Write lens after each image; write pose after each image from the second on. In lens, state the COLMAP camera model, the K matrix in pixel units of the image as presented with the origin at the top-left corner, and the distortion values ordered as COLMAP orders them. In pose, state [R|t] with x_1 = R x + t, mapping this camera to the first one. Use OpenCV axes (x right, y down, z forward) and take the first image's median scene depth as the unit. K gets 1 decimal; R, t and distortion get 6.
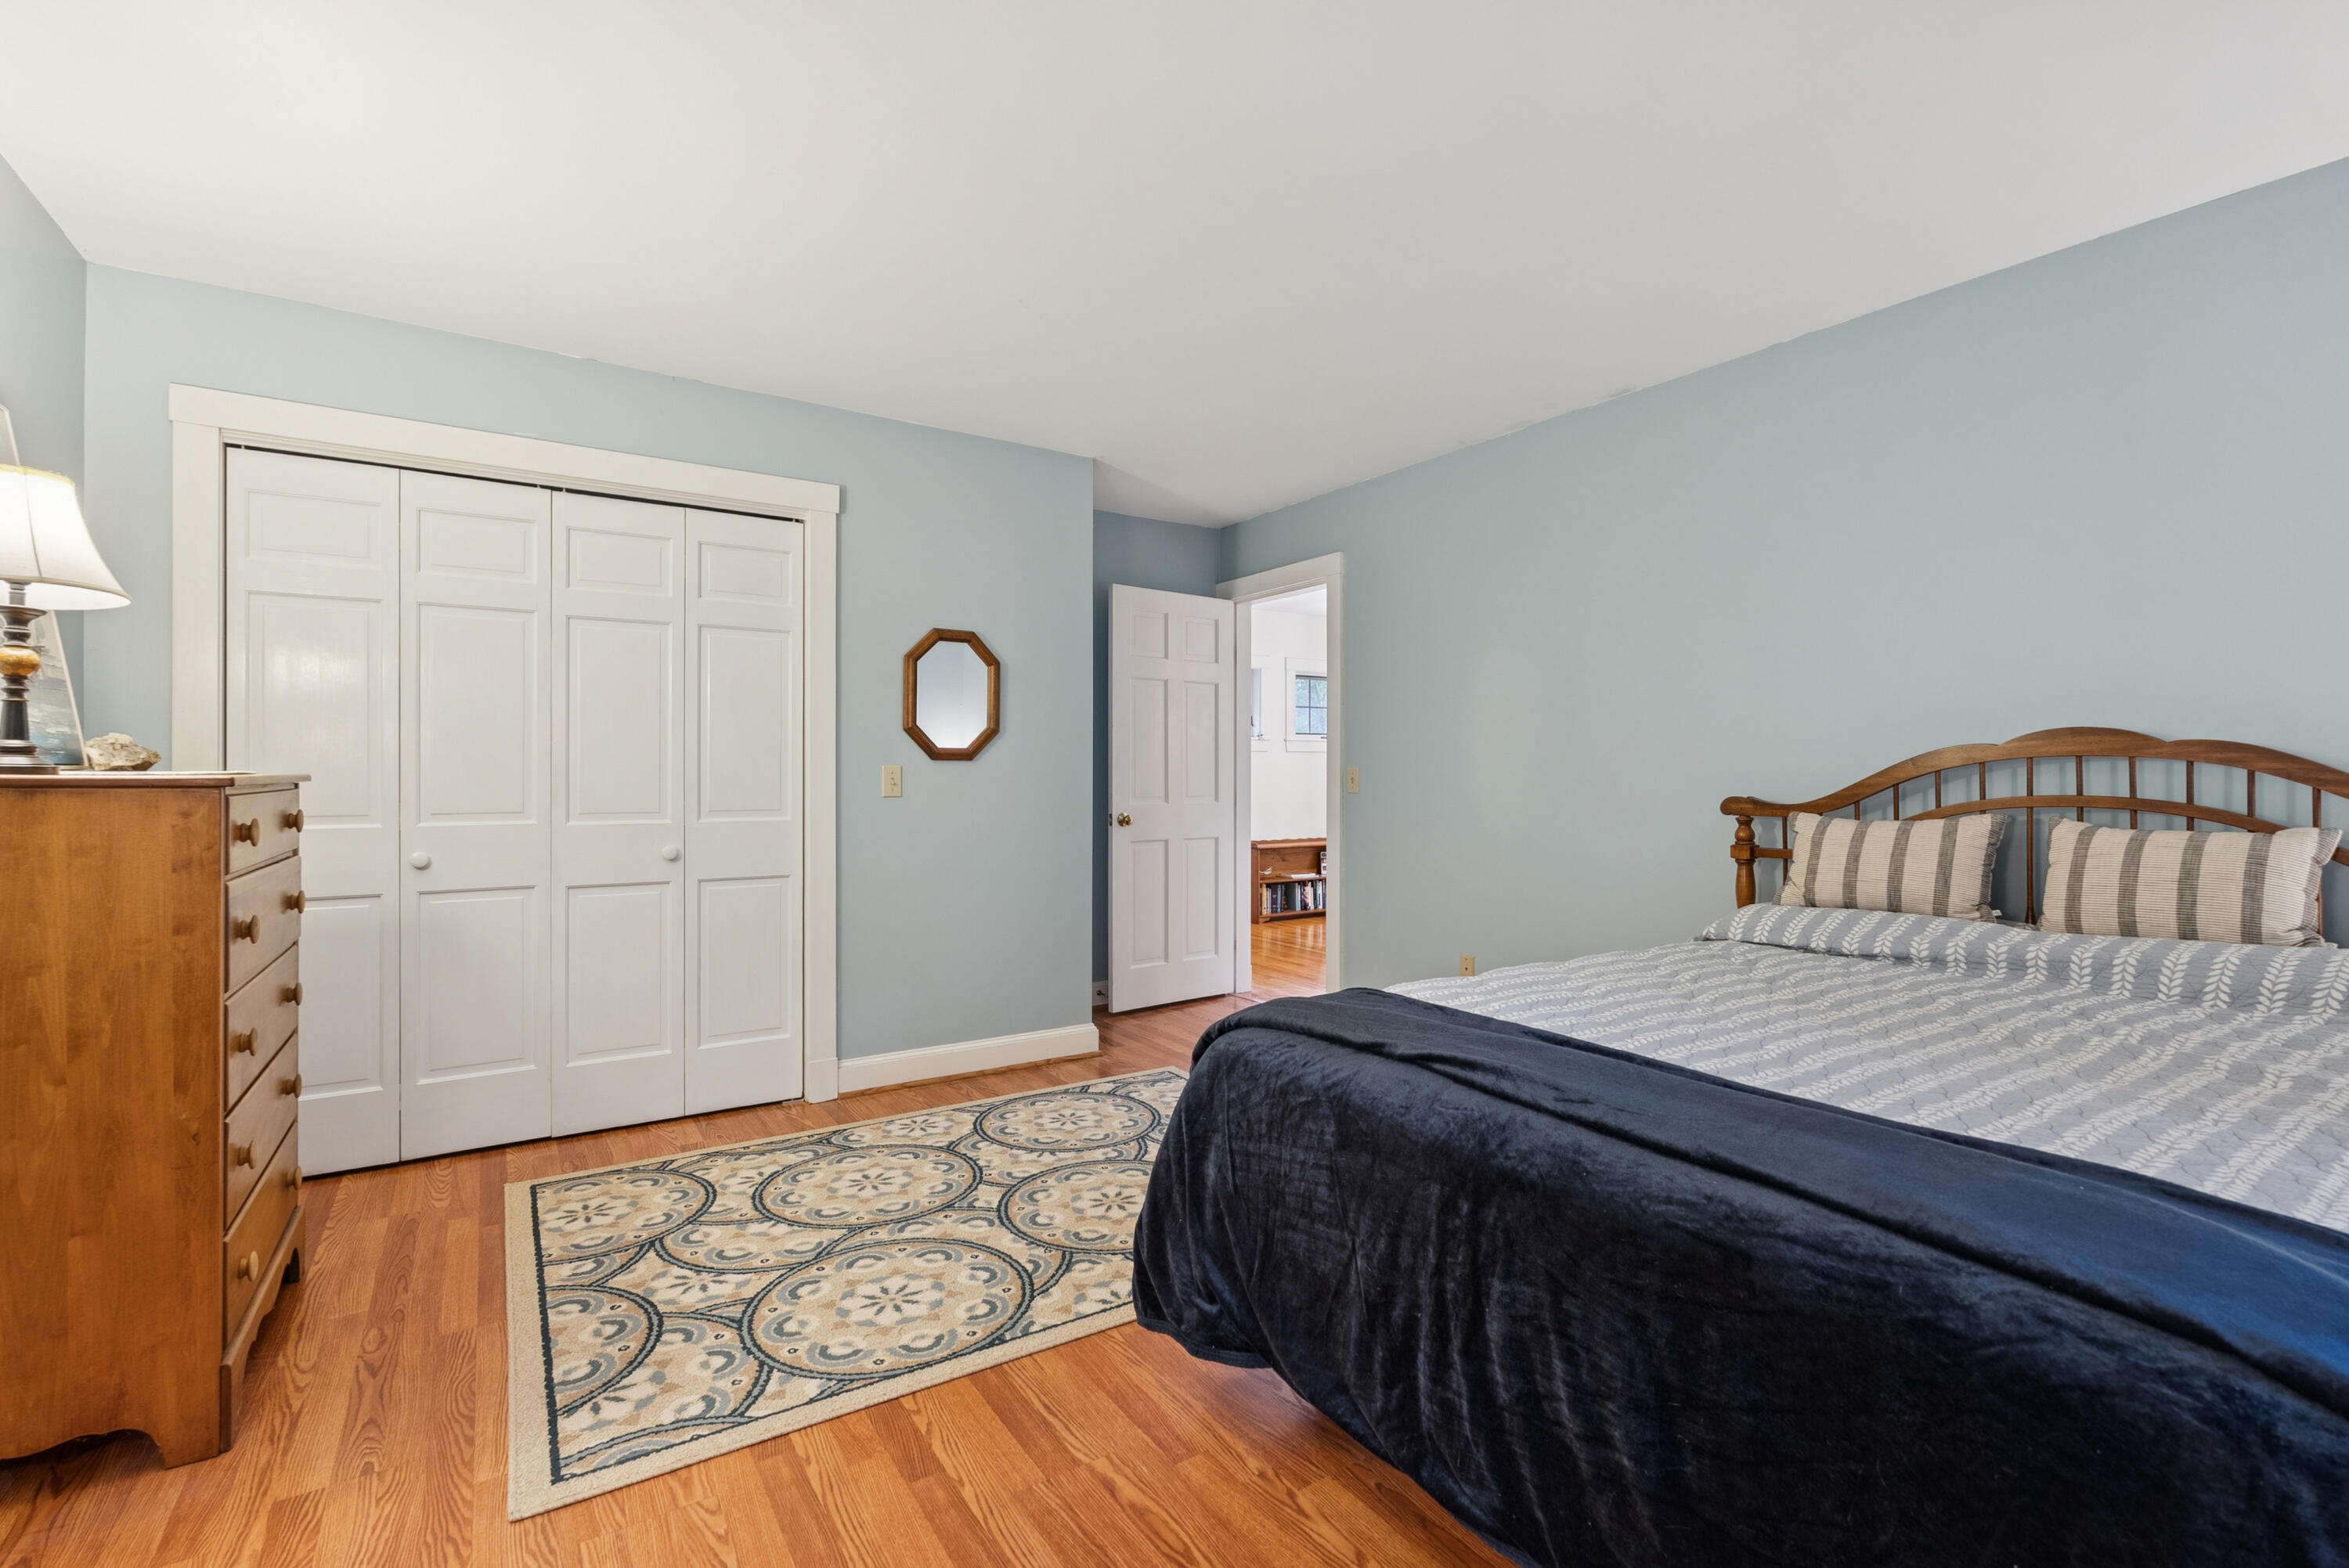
lens RADIAL K [[1050.6, 0, 1175.2], [0, 1050.6, 774.2], [0, 0, 1]] dist [-0.001158, -0.000082]
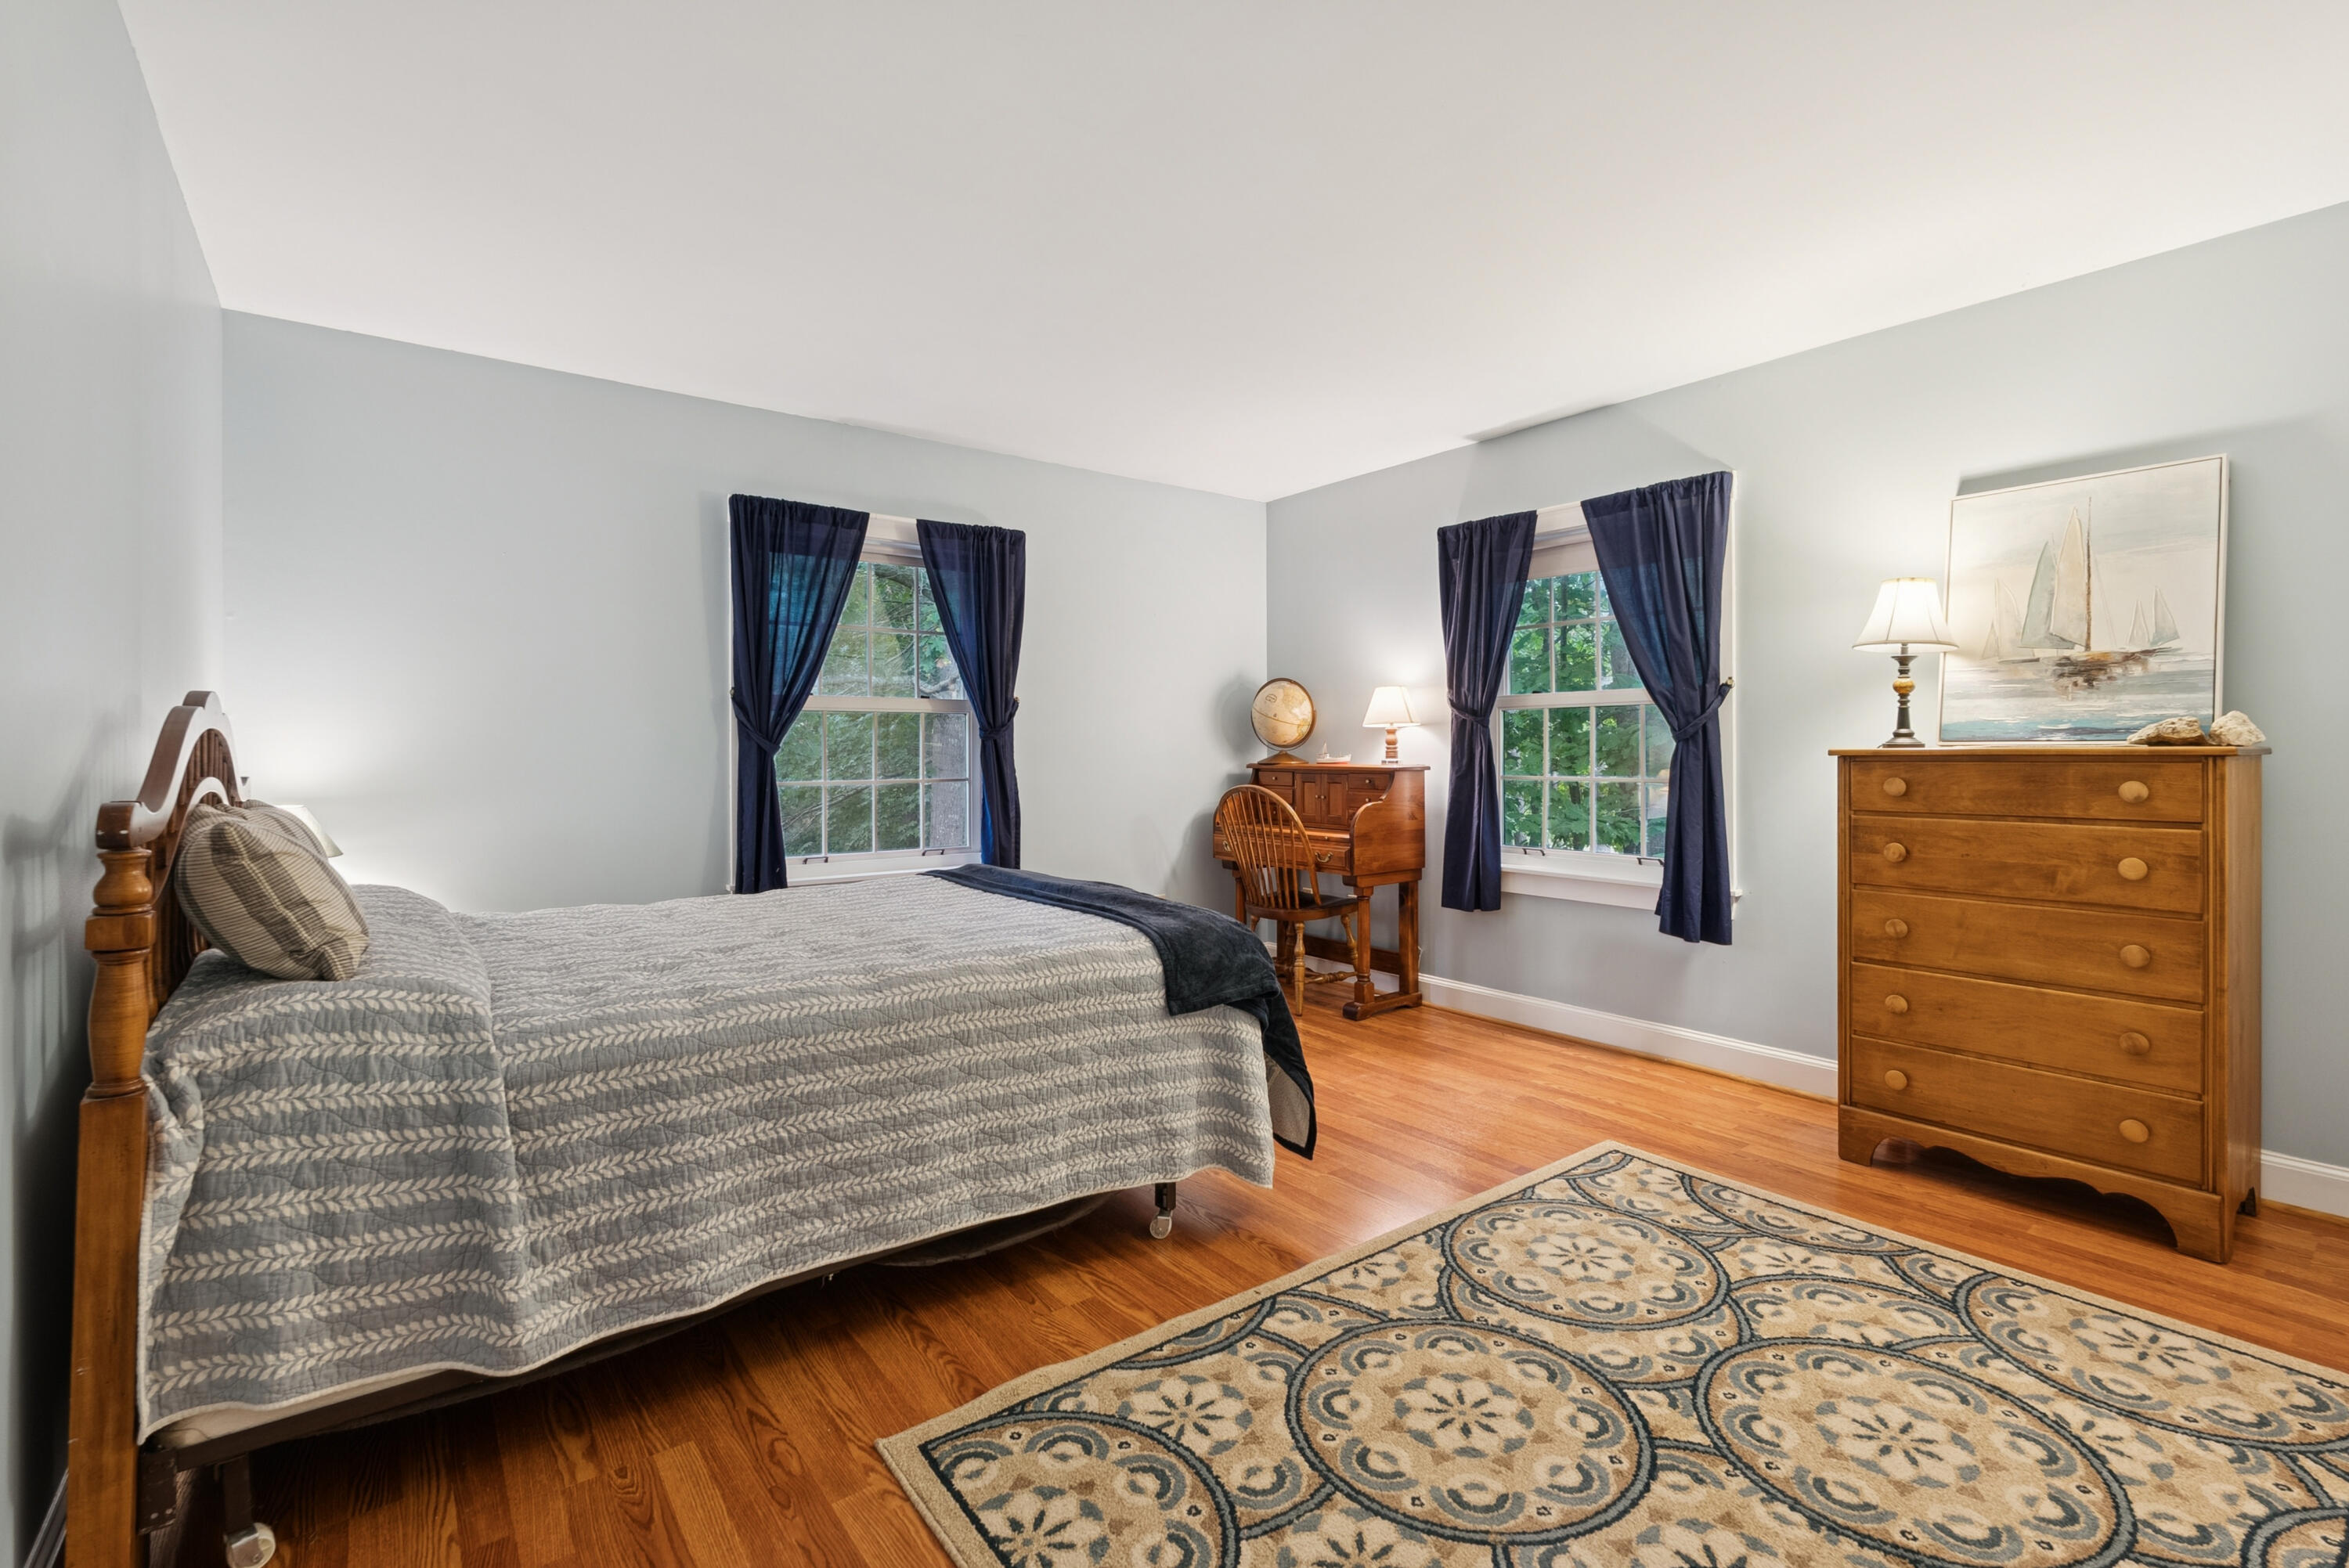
lens RADIAL K [[1050.6, 0, 1175.9], [0, 1050.6, 763.6], [0, 0, 1]] dist [-0.001158, -0.000082]
pose [[-0.997693, -0.001242, -0.067876, 0.183927], [-0.002005, 0.999935, 0.011180, 0.005867], [0.067858, 0.011290, -0.997631, 1.872667]]
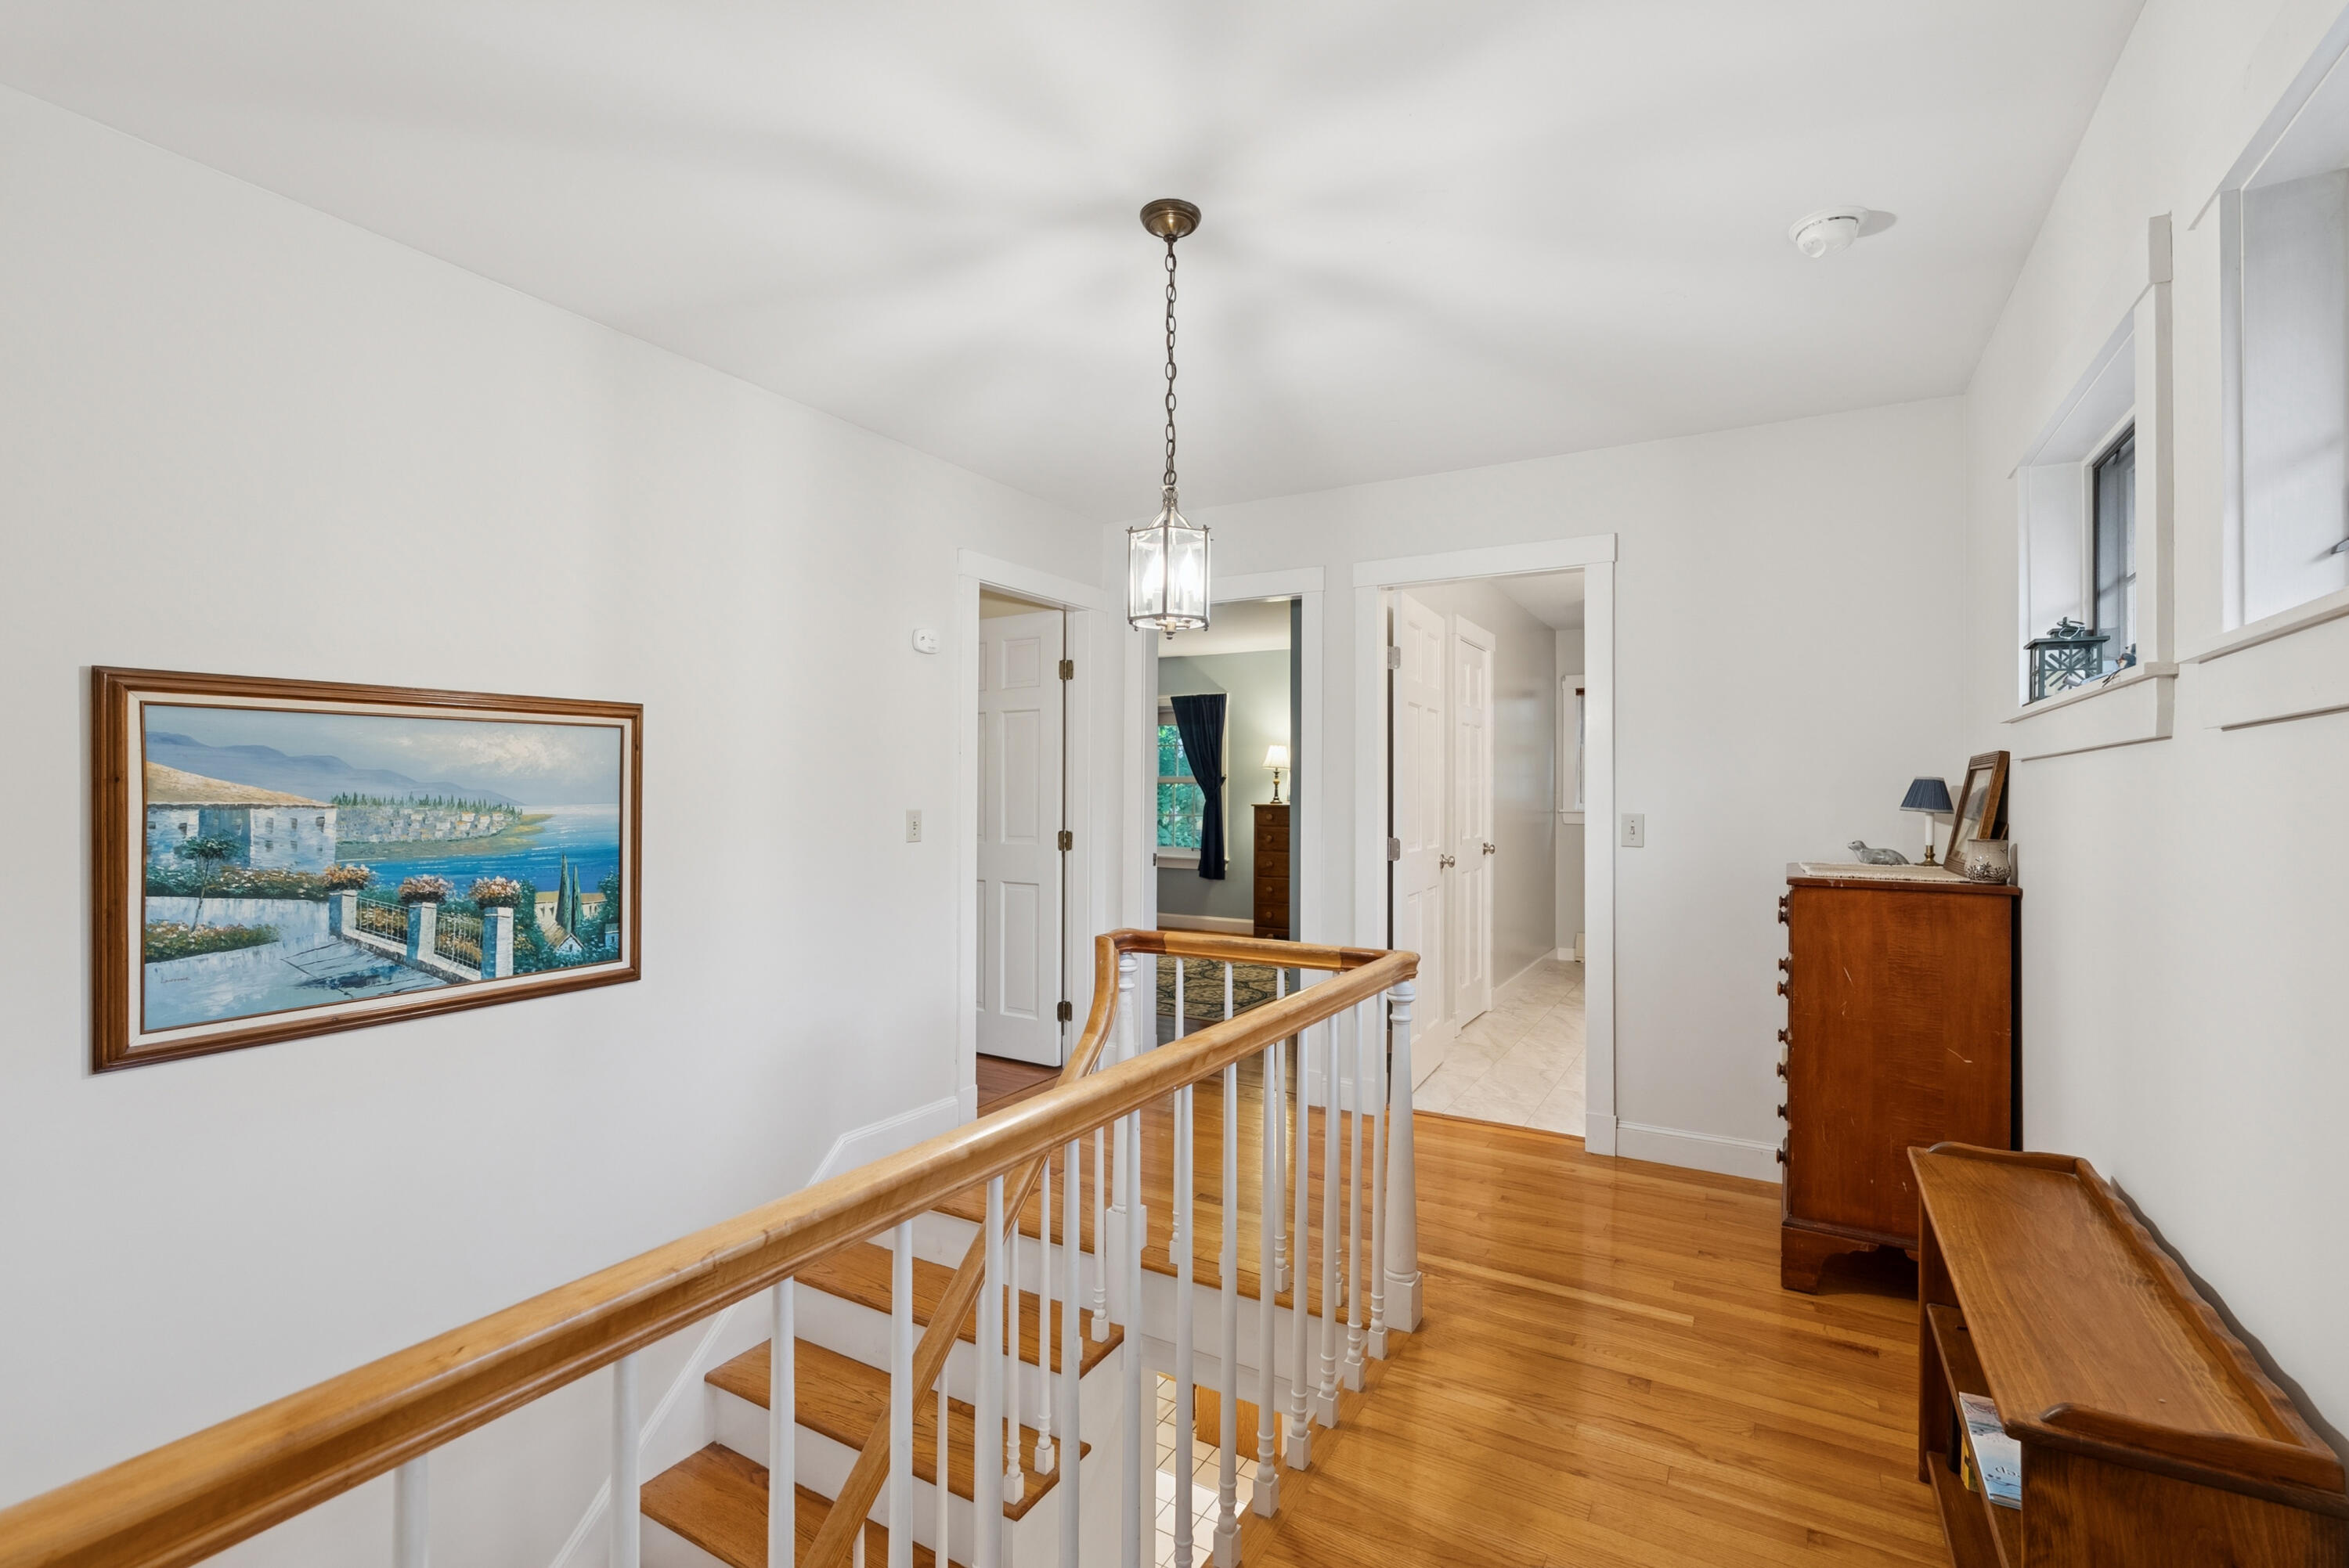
lens RADIAL K [[1050.6, 0, 1171.4], [0, 1050.6, 785.8], [0, 0, 1]] dist [-0.001158, -0.000082]
pose [[-0.890540, -0.011091, -0.454770, 1.200992], [-0.012143, 0.999926, -0.000608, -0.057010], [0.454743, 0.004981, -0.890609, 3.738129]]
